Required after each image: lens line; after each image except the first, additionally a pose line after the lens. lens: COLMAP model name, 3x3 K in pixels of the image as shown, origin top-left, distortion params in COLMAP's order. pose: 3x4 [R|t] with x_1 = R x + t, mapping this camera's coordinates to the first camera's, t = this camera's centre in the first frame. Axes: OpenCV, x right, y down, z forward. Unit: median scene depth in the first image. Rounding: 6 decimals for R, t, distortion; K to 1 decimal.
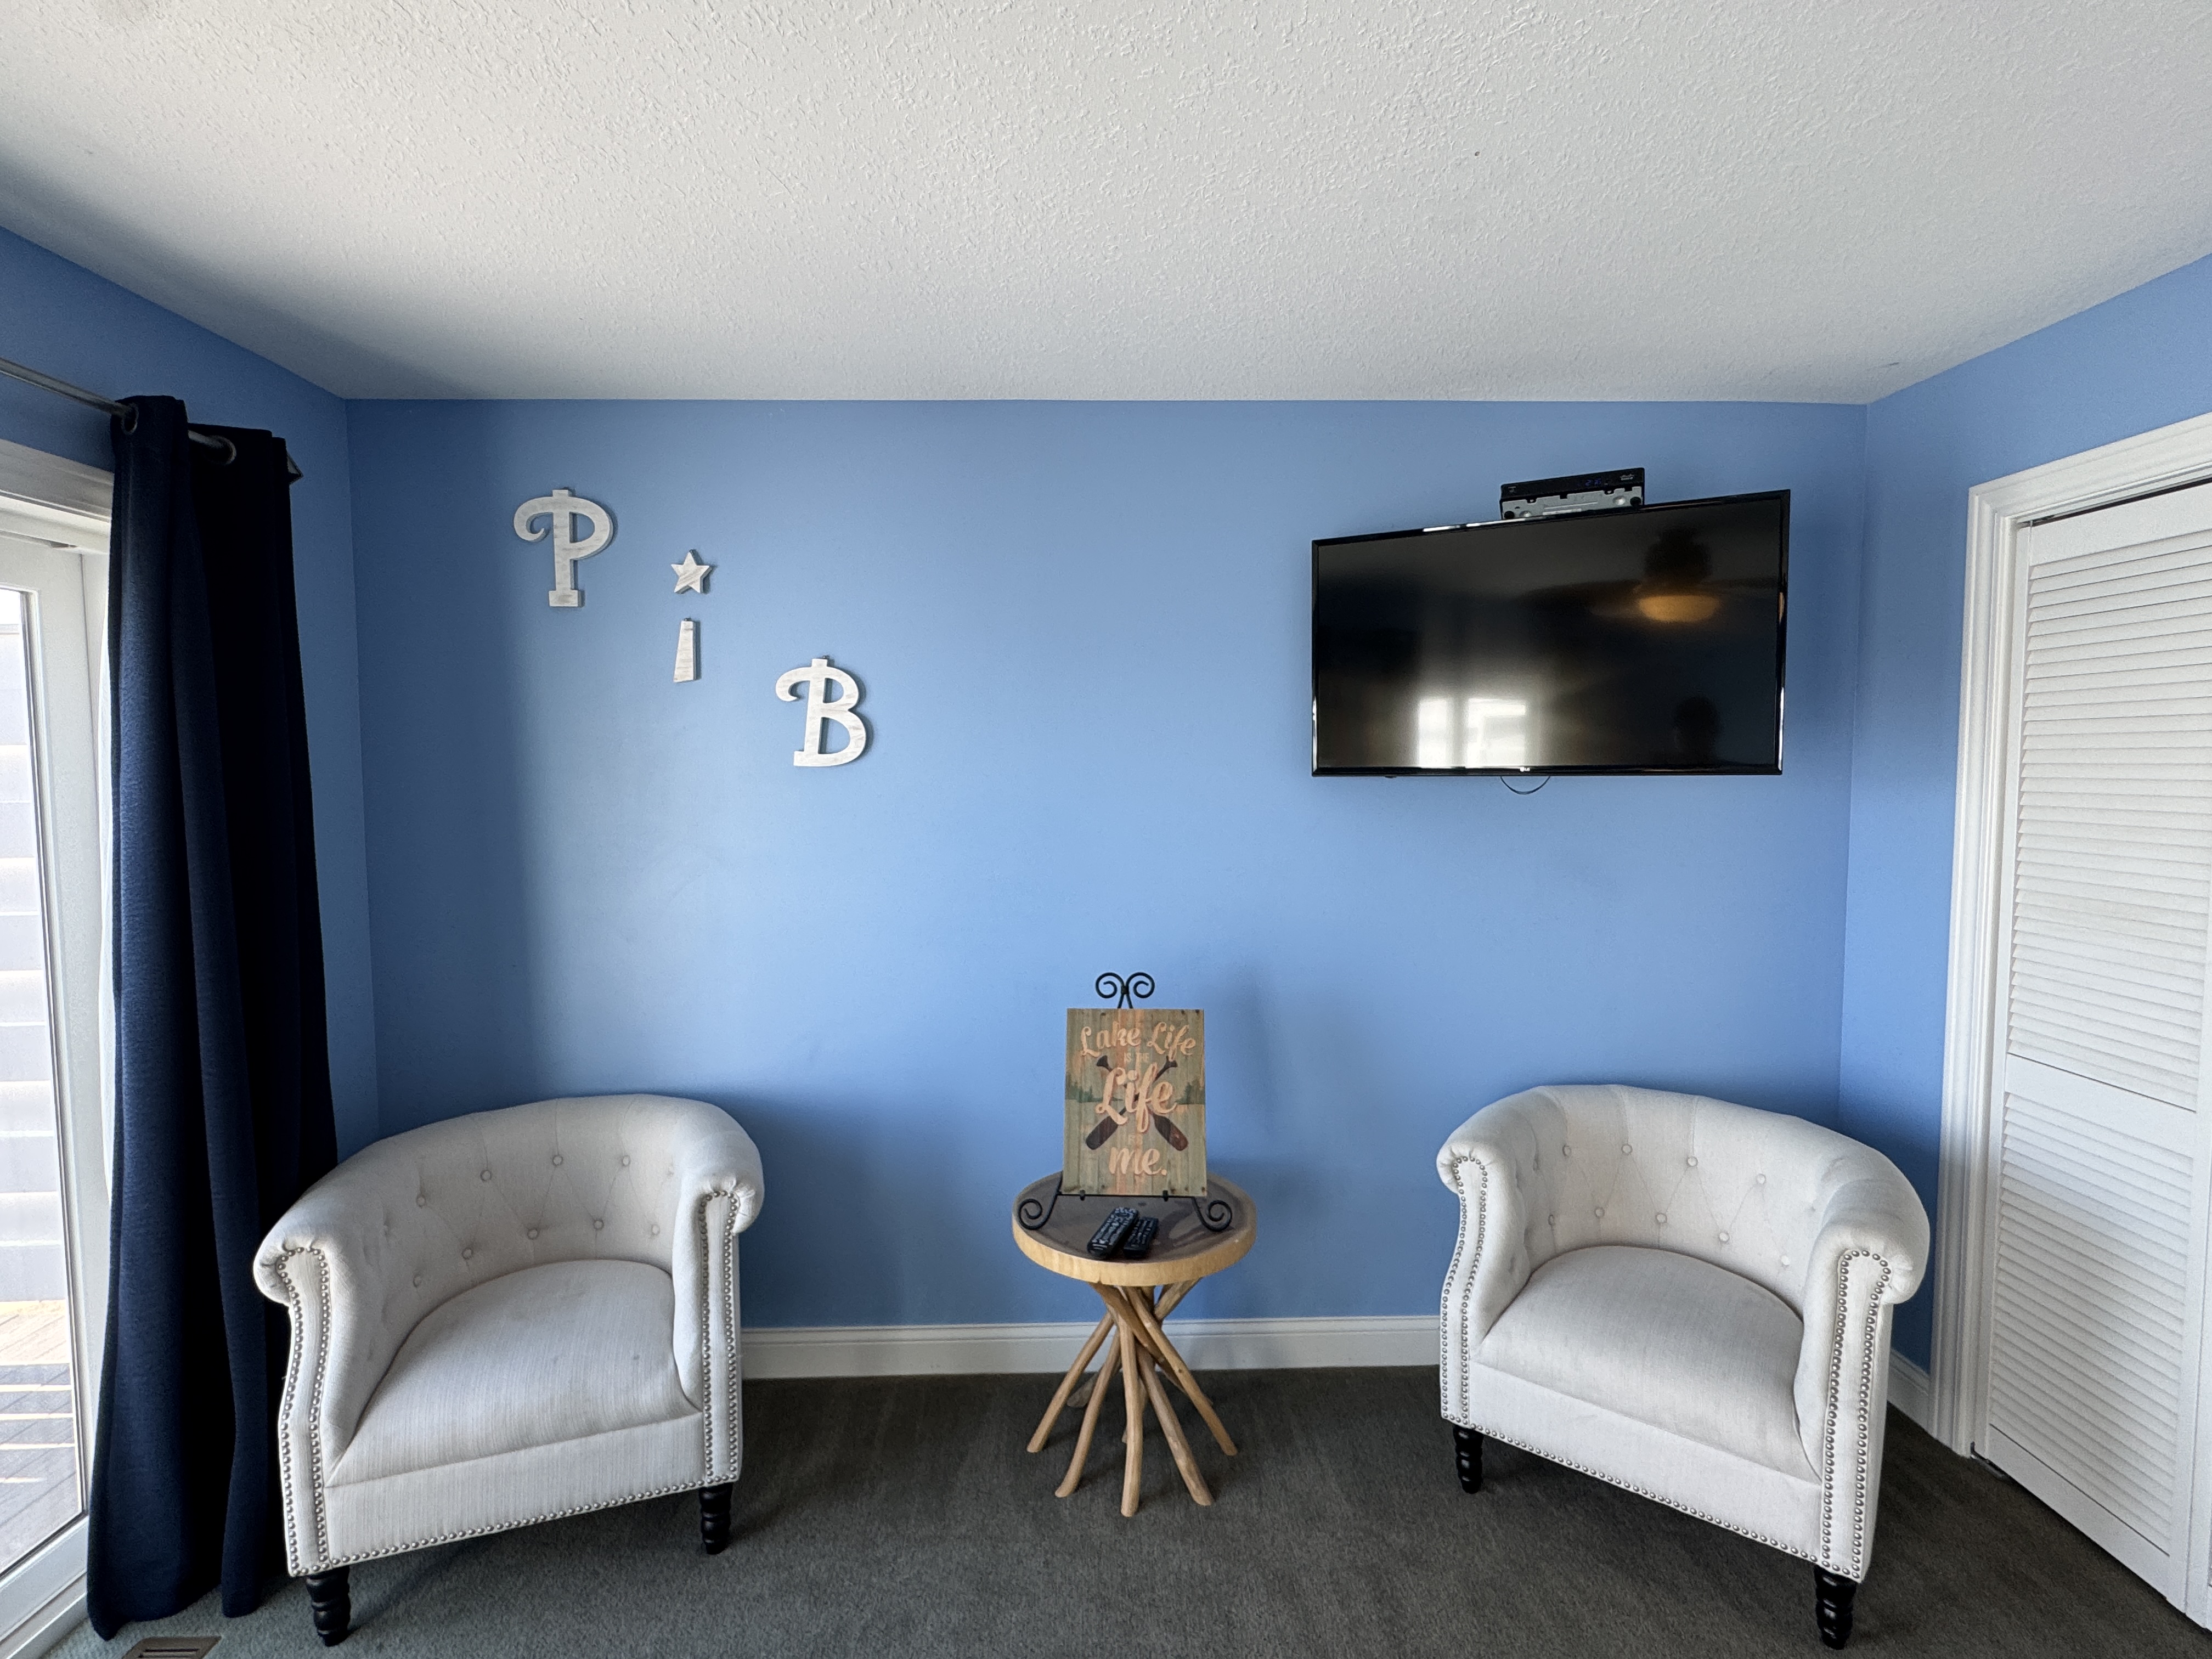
lens RADIAL K [[1039.9, 0, 1107.0], [0, 1039.9, 828.6], [0, 0, 1]] dist [-0.004054, -0.000772]
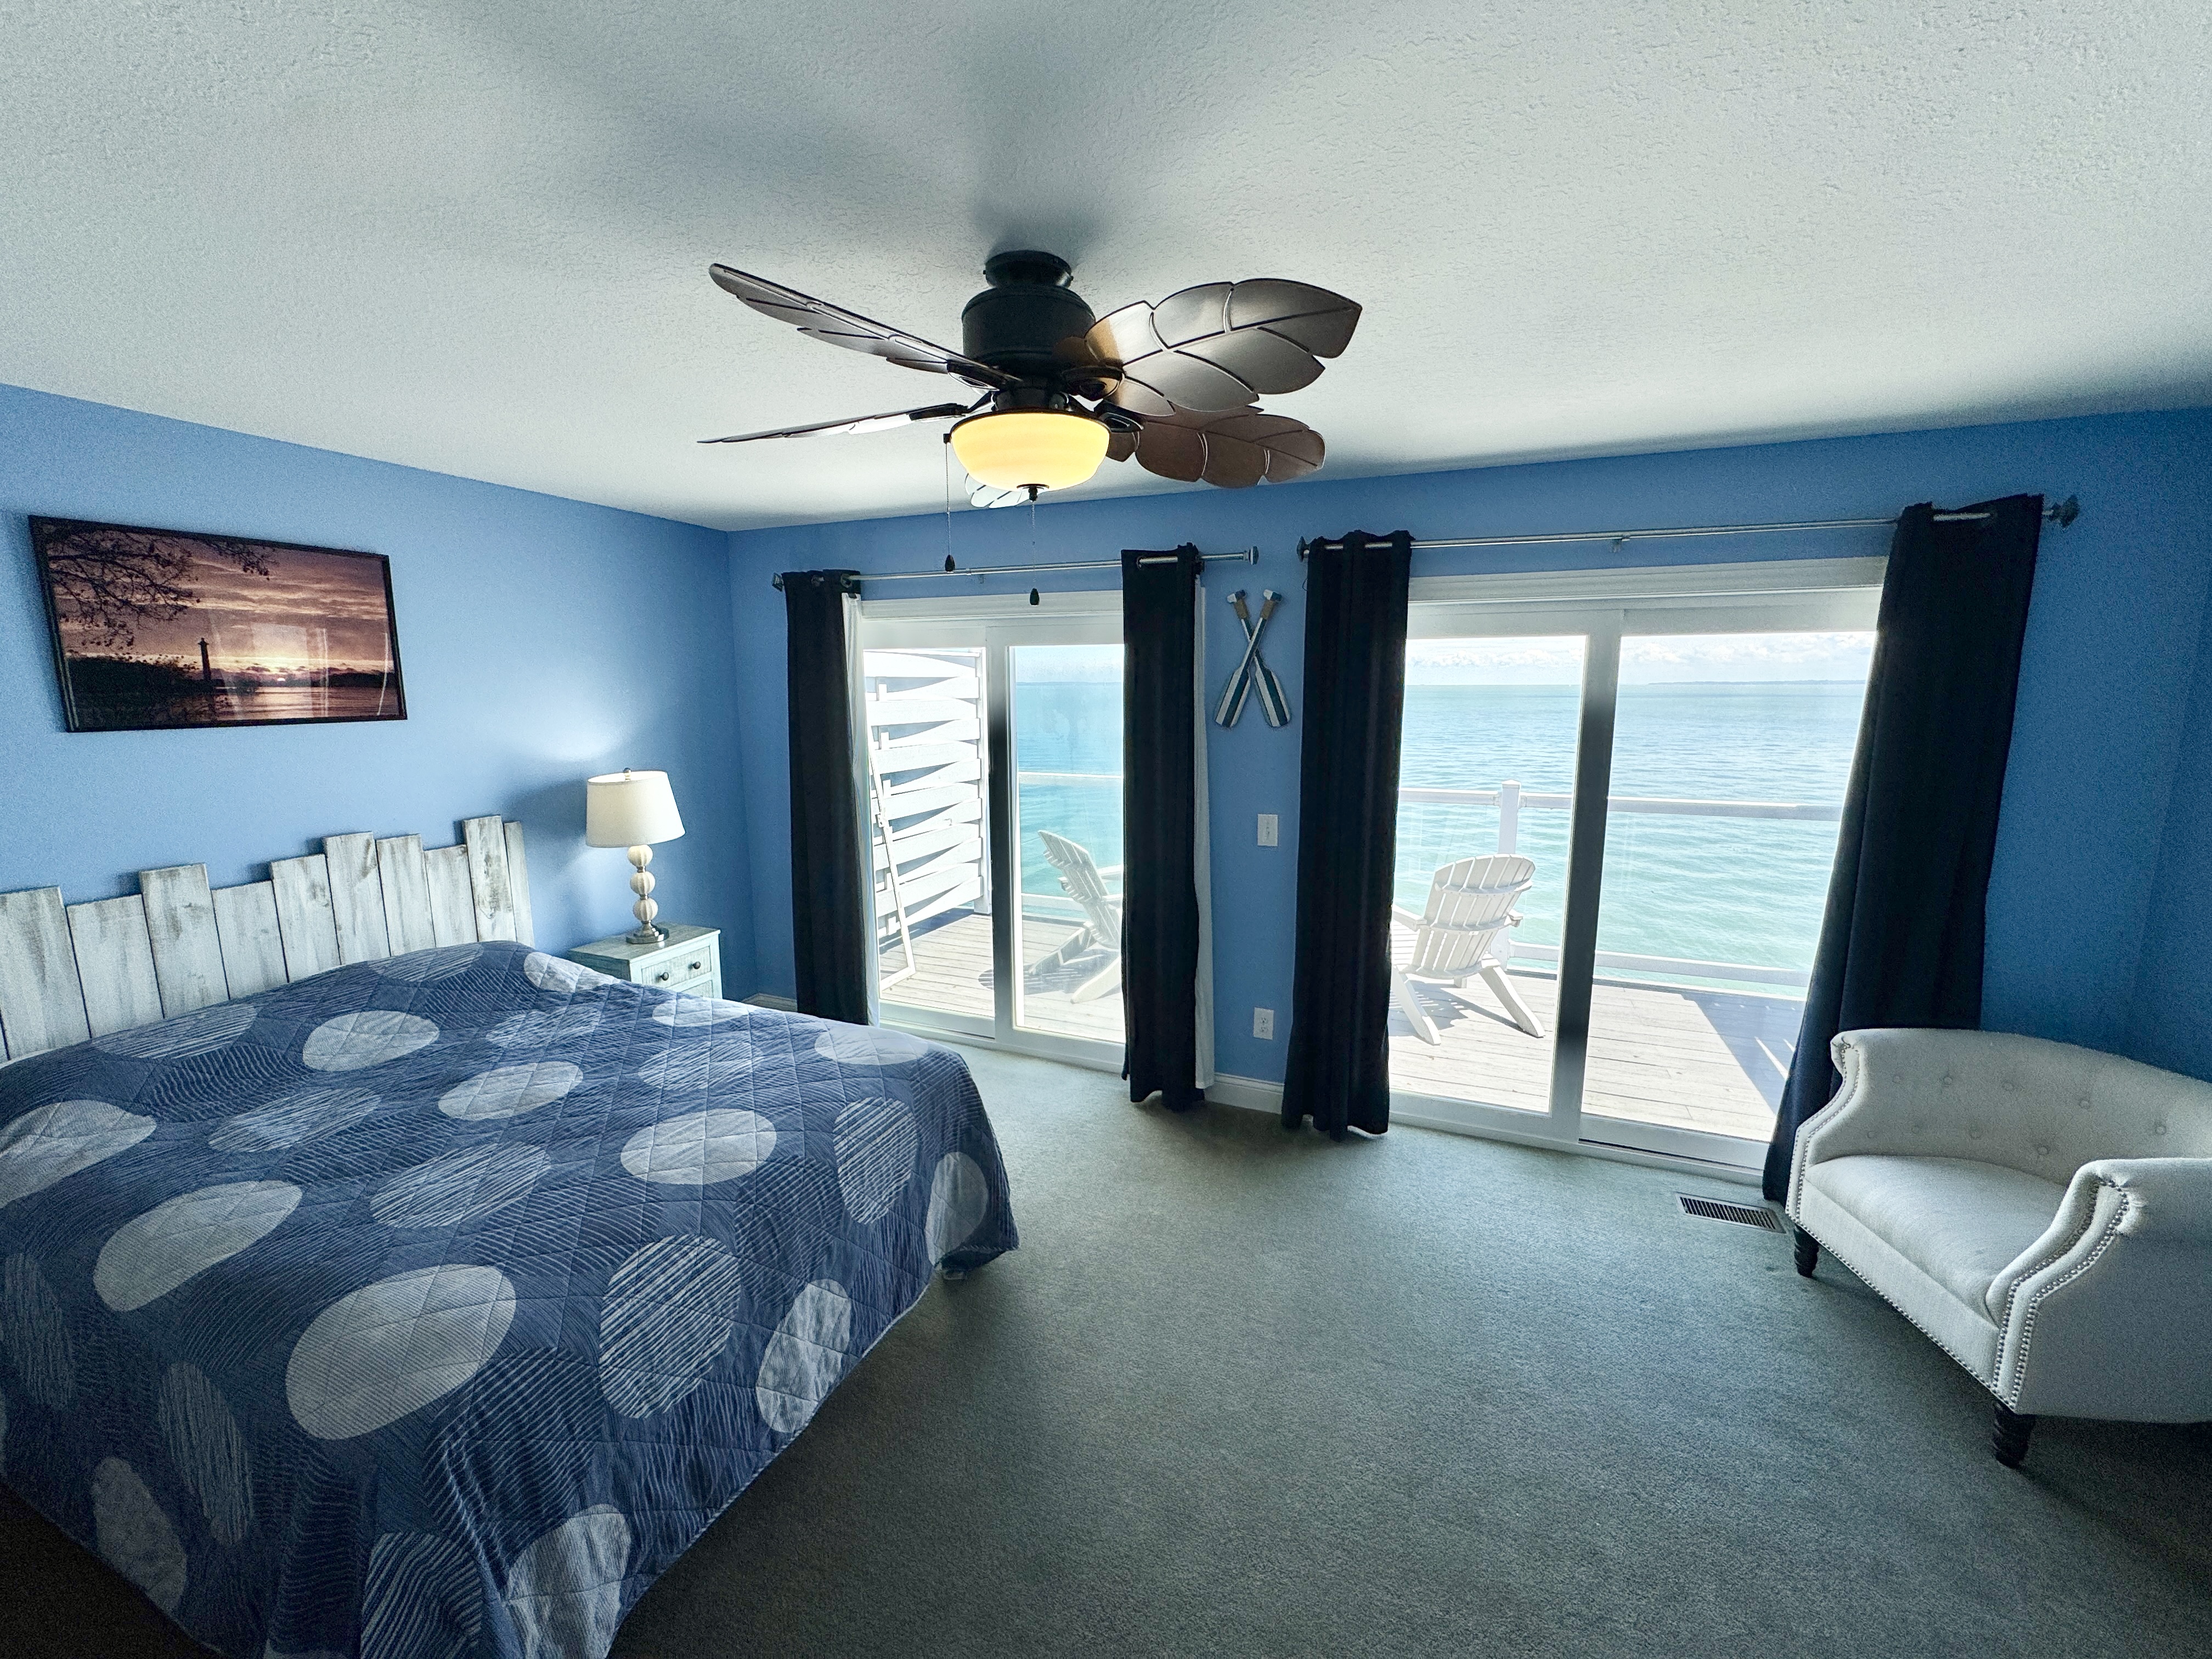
lens RADIAL K [[890.6, 0, 1104.1], [0, 890.6, 826.5], [0, 0, 1]] dist [-0.010235, 0.000280]
pose [[-0.403465, 0.150170, -0.902588, 0.855391], [-0.052847, 0.980969, 0.186834, -0.117222], [0.913468, 0.123080, -0.387851, 0.433822]]
